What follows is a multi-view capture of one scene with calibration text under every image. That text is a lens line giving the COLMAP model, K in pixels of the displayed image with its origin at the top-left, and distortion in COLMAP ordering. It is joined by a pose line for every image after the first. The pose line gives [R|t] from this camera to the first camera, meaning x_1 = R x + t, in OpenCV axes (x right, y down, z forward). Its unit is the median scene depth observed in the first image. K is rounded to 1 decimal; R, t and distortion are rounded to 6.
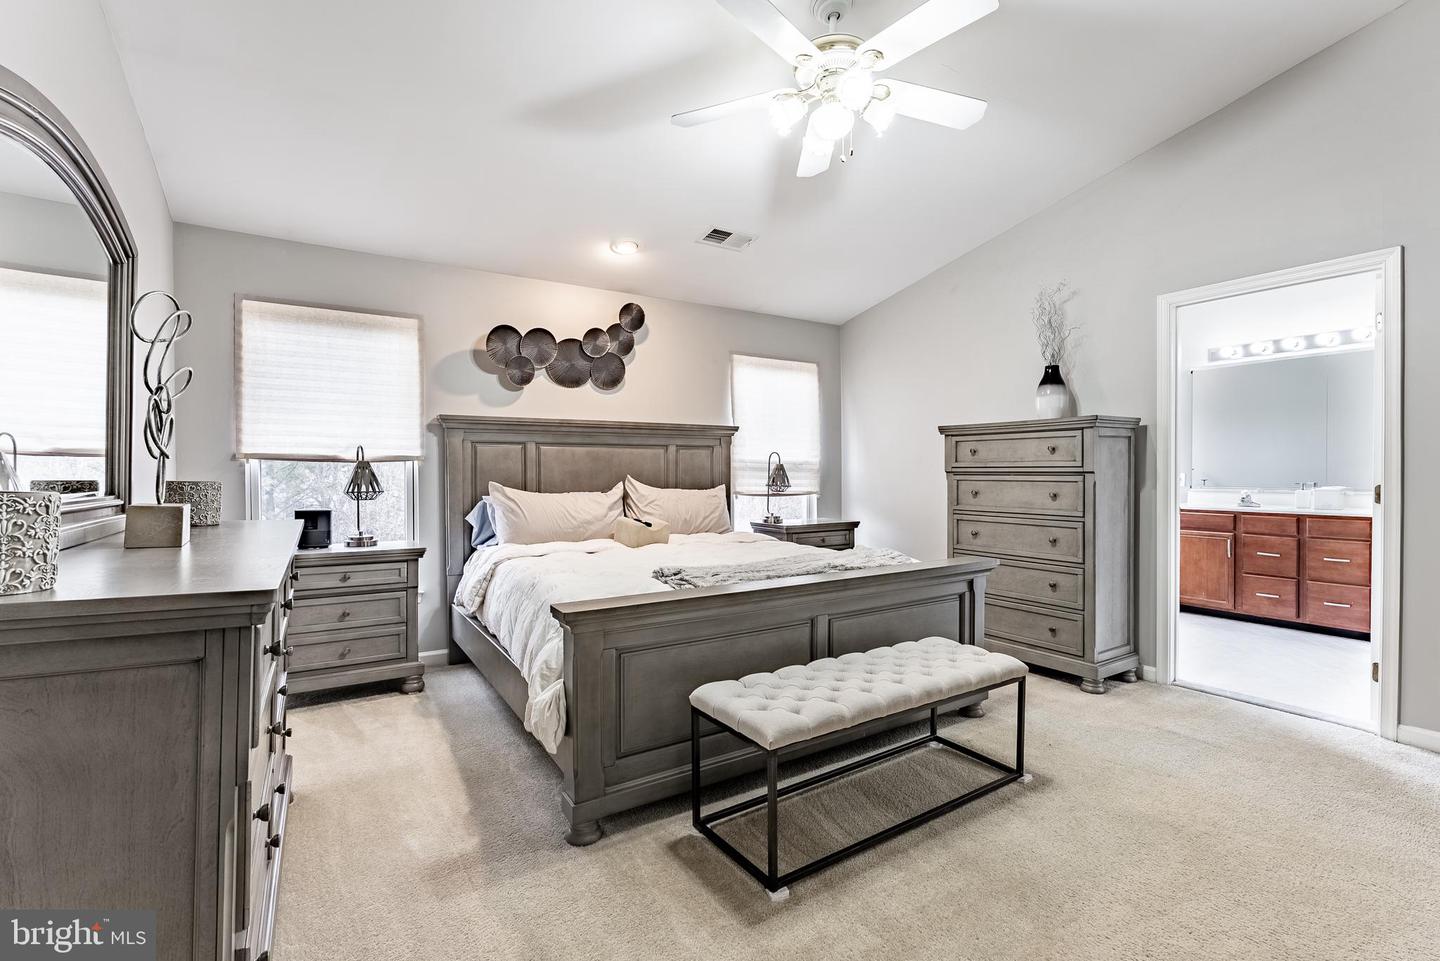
lens RADIAL K [[658.1, 0, 720.6], [0, 658.1, 476.5], [0, 0, 1]] dist [0.003177, 0.000408]
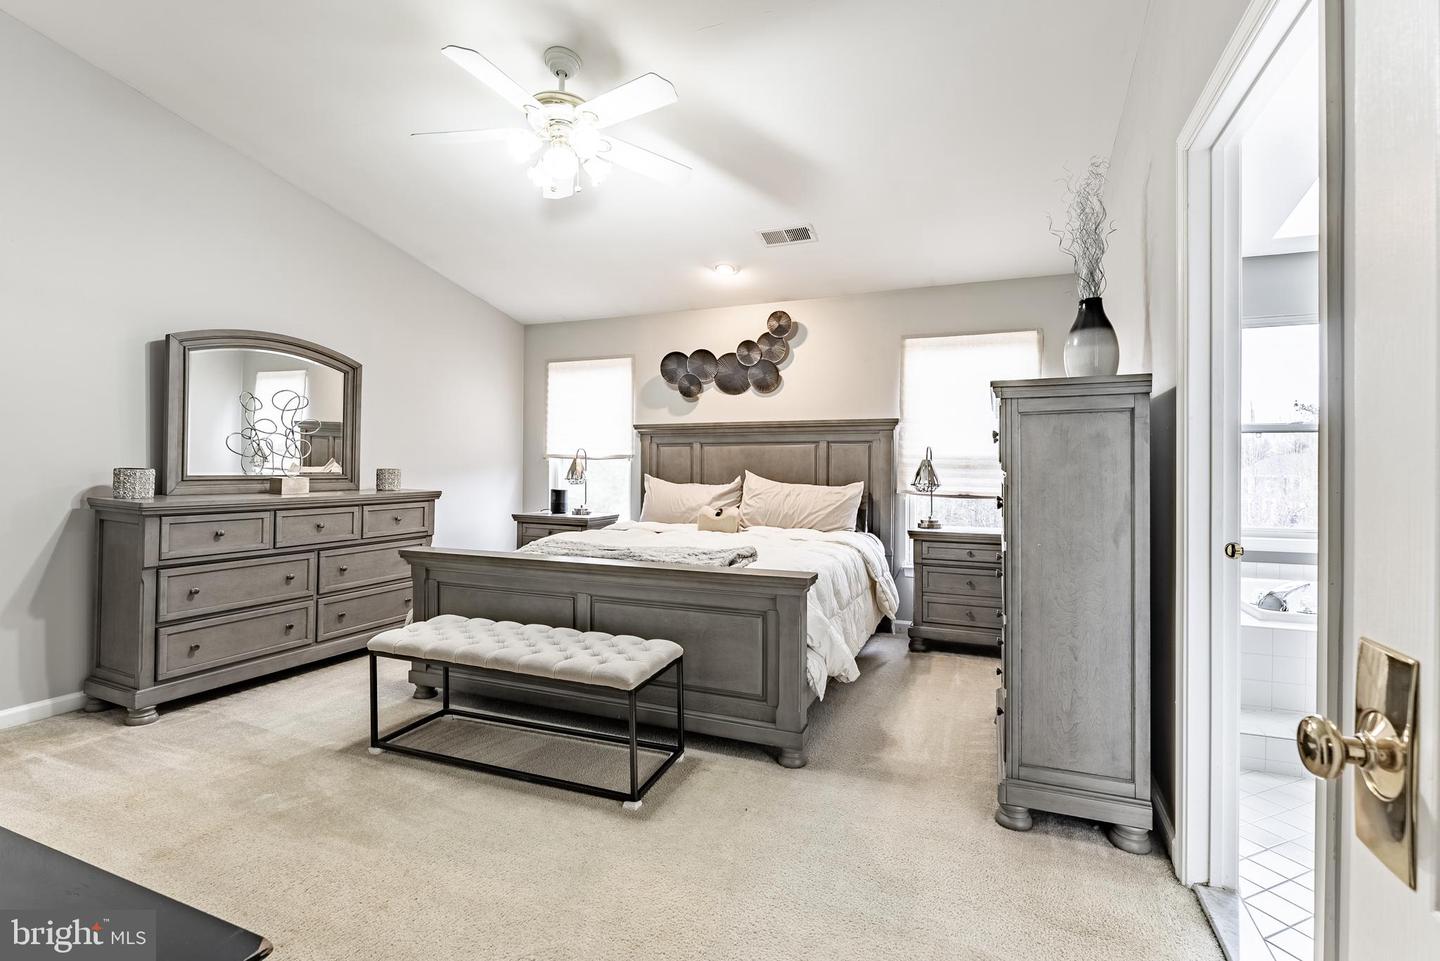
lens RADIAL K [[650.6, 0, 721.5], [0, 650.6, 469.9], [0, 0, 1]] dist [-0.006746, 0.000058]
pose [[0.573556, 0.009253, -0.819114, 0.730782], [-0.015303, 0.999883, 0.000580, -0.002713], [0.819023, 0.012202, 0.573631, 0.338297]]
